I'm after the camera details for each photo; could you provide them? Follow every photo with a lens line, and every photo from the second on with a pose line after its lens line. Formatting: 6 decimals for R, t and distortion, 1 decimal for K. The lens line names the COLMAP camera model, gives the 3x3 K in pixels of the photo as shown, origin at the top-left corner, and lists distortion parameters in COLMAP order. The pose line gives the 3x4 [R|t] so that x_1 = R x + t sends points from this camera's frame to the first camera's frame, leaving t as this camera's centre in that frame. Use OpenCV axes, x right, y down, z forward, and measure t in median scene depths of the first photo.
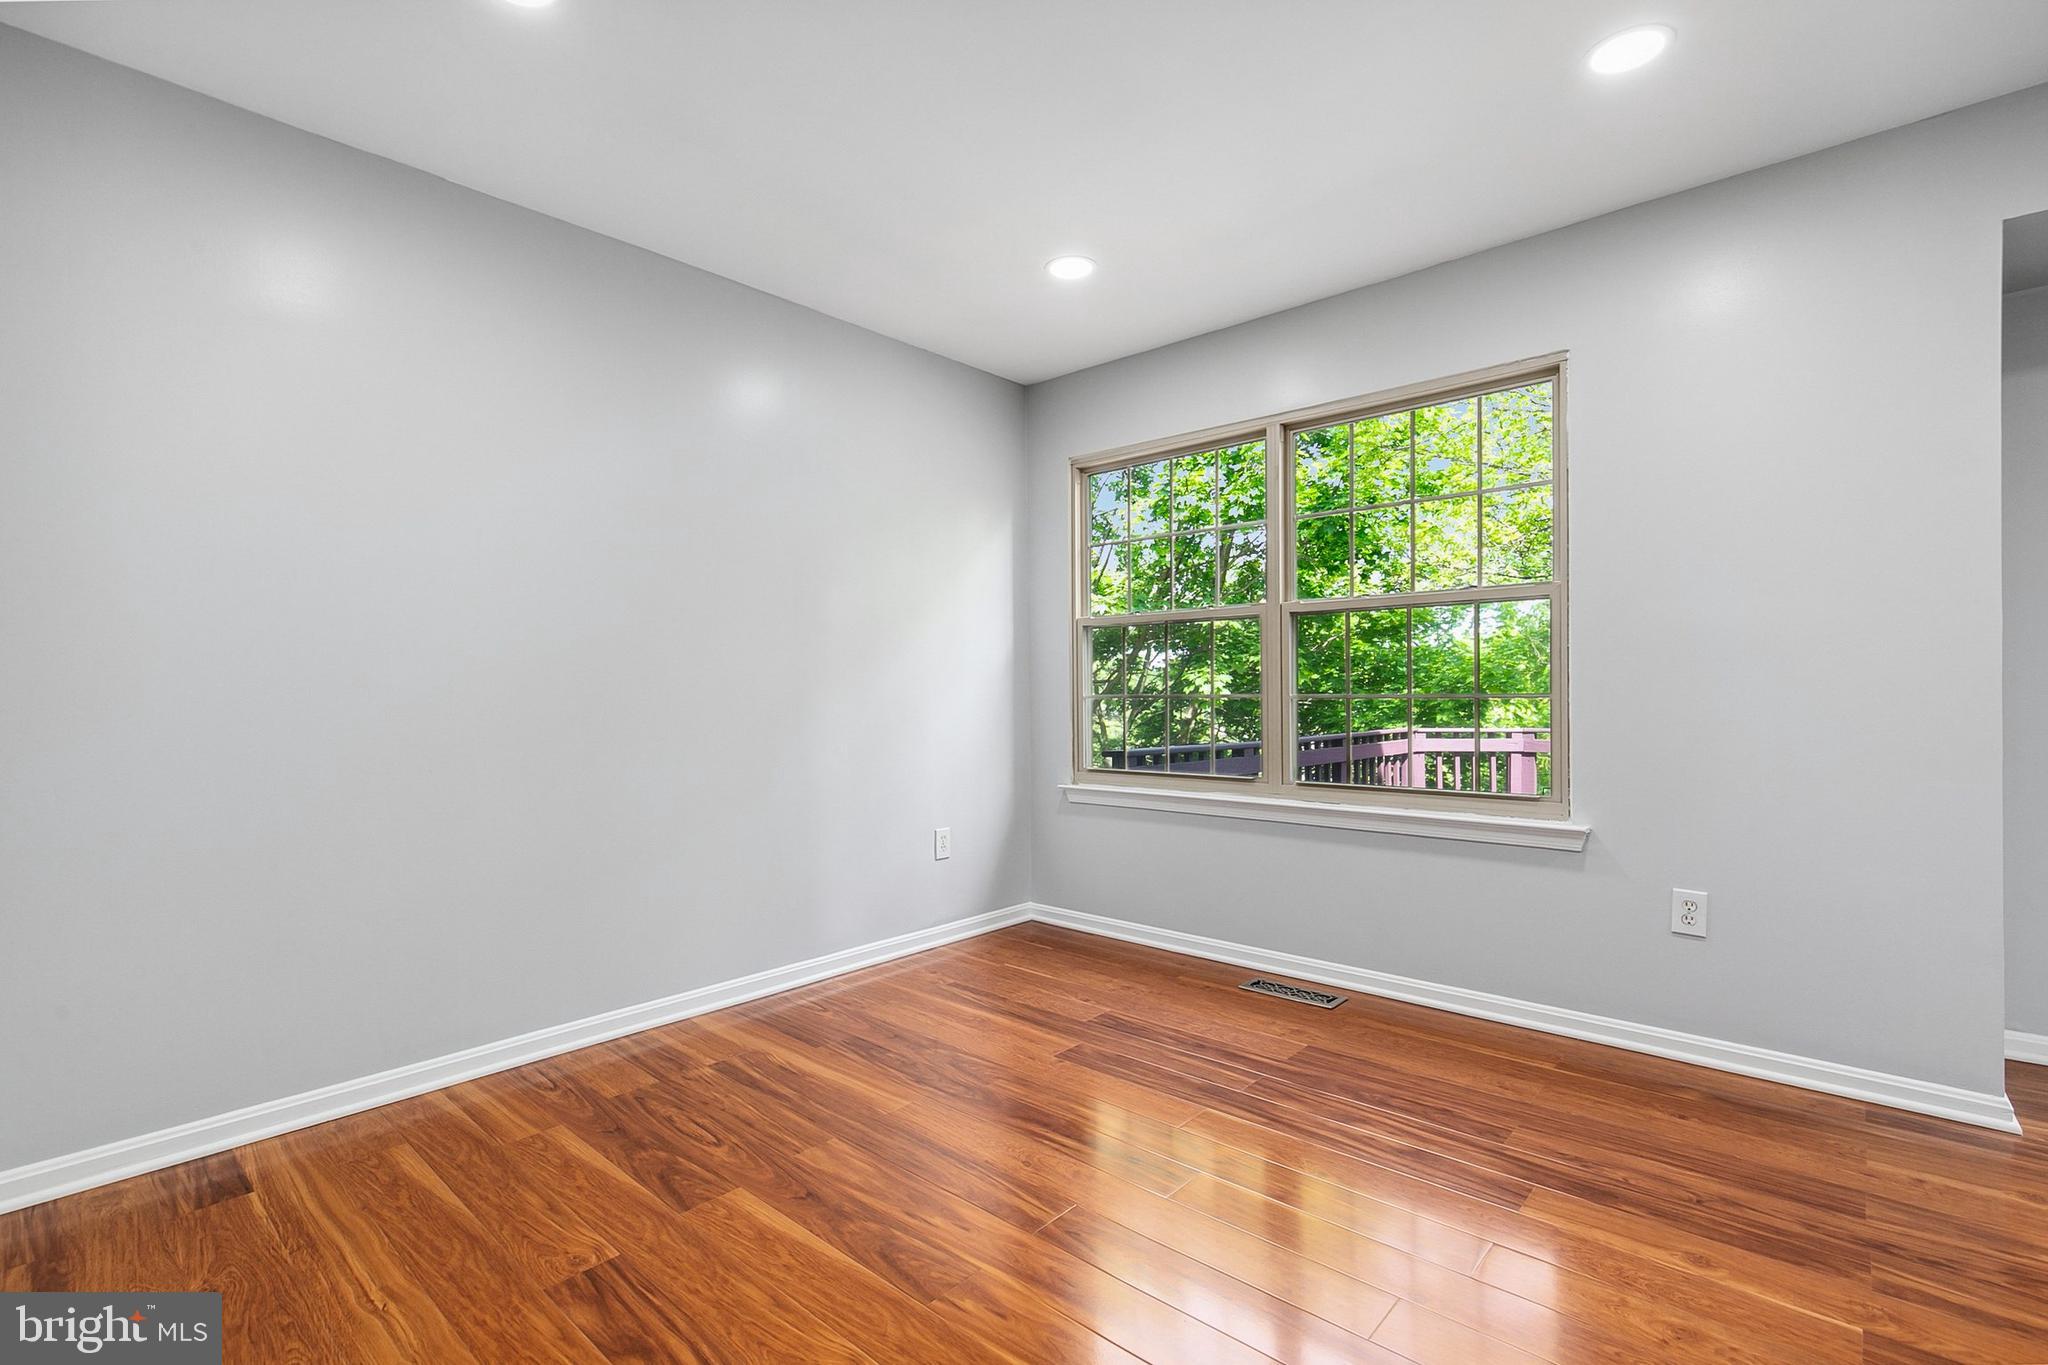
lens RADIAL K [[941.2, 0, 1013.9], [0, 941.2, 699.8], [0, 0, 1]] dist [0.017485, -0.006023]
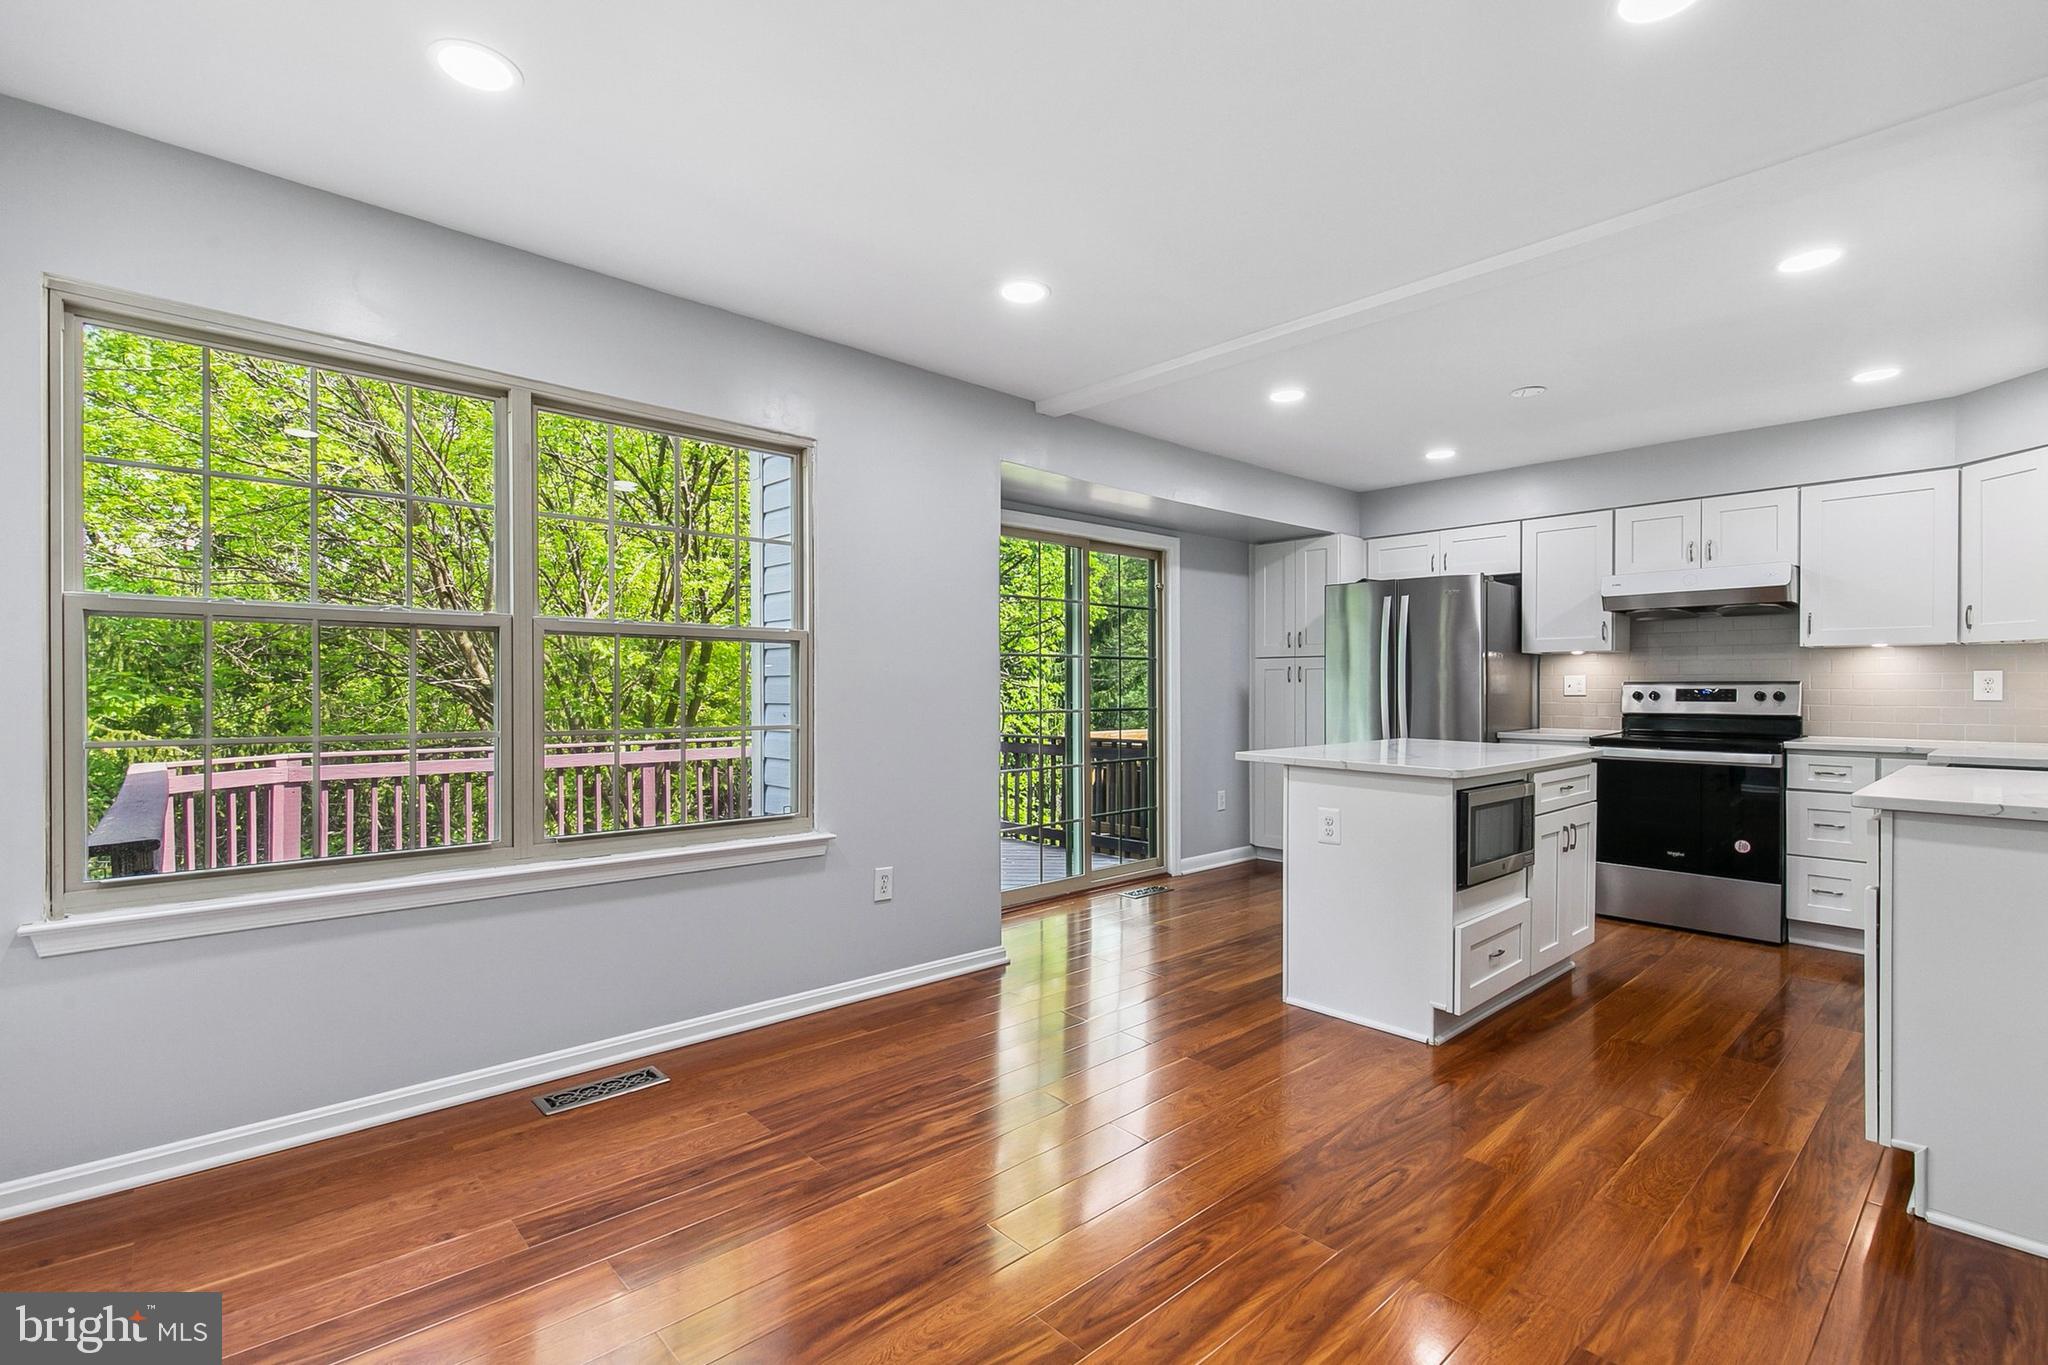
lens RADIAL K [[929.3, 0, 1018.8], [0, 929.3, 694.1], [0, 0, 1]] dist [0.008602, -0.001894]
pose [[0.093281, 0.005950, 0.995622, -0.579510], [0.004114, 0.999971, -0.006361, -0.039000], [-0.995631, 0.004690, 0.093254, 0.648985]]
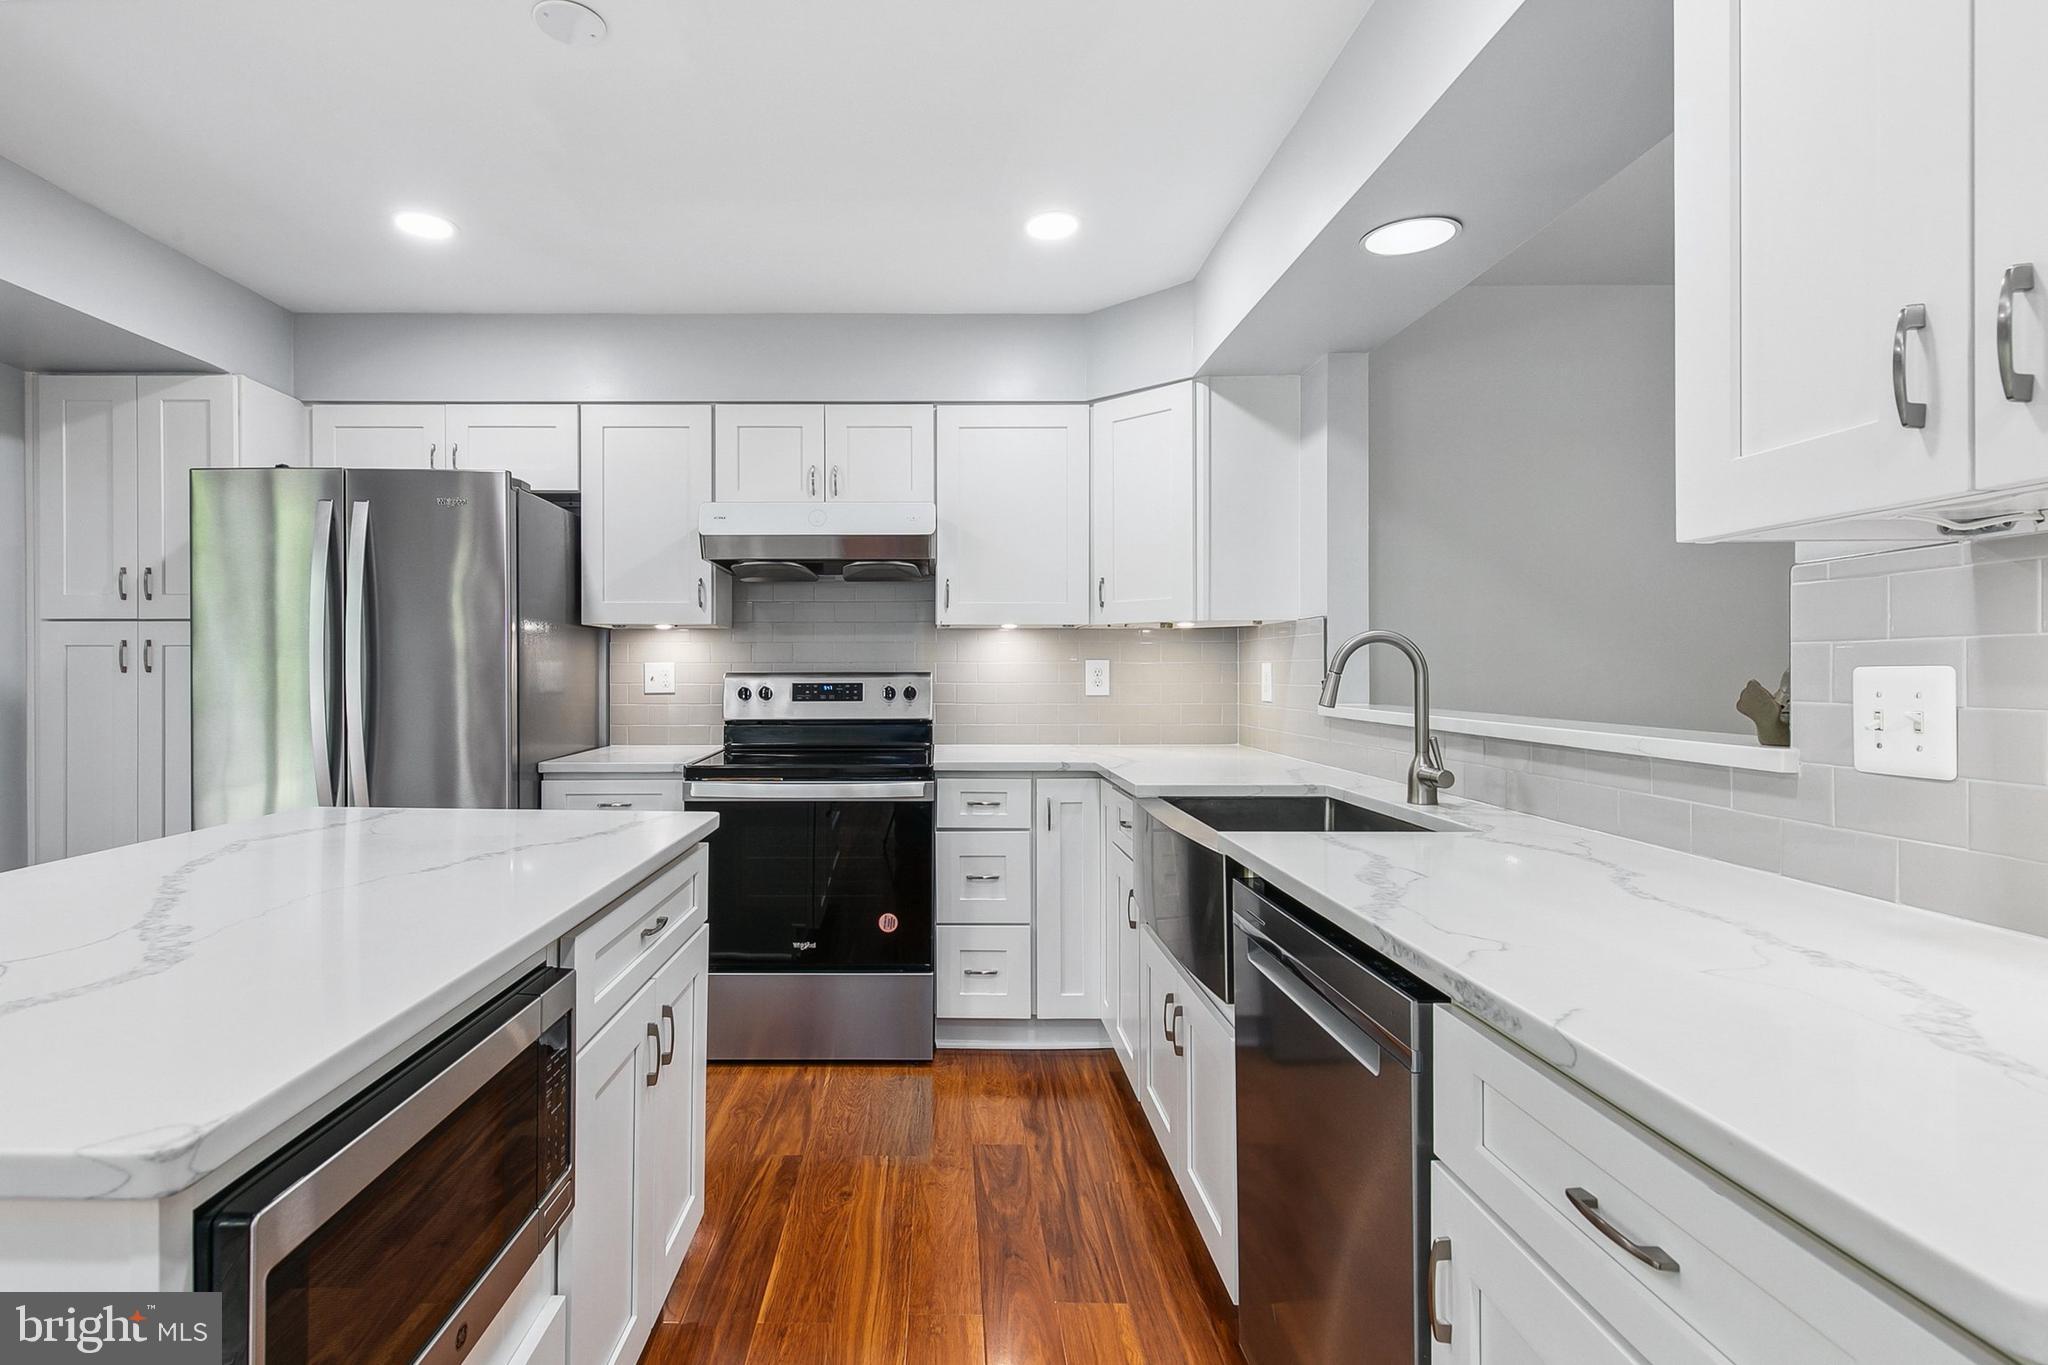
lens RADIAL K [[956.0, 0, 932.4], [0, 956.0, 673.7], [0, 0, 1]] dist [0.005517, -0.000651]
pose [[-0.667040, 0.014140, 0.744888, 0.260544], [0.014544, 0.999876, -0.005956, -0.057235], [-0.744880, 0.006861, -0.667163, 0.260446]]
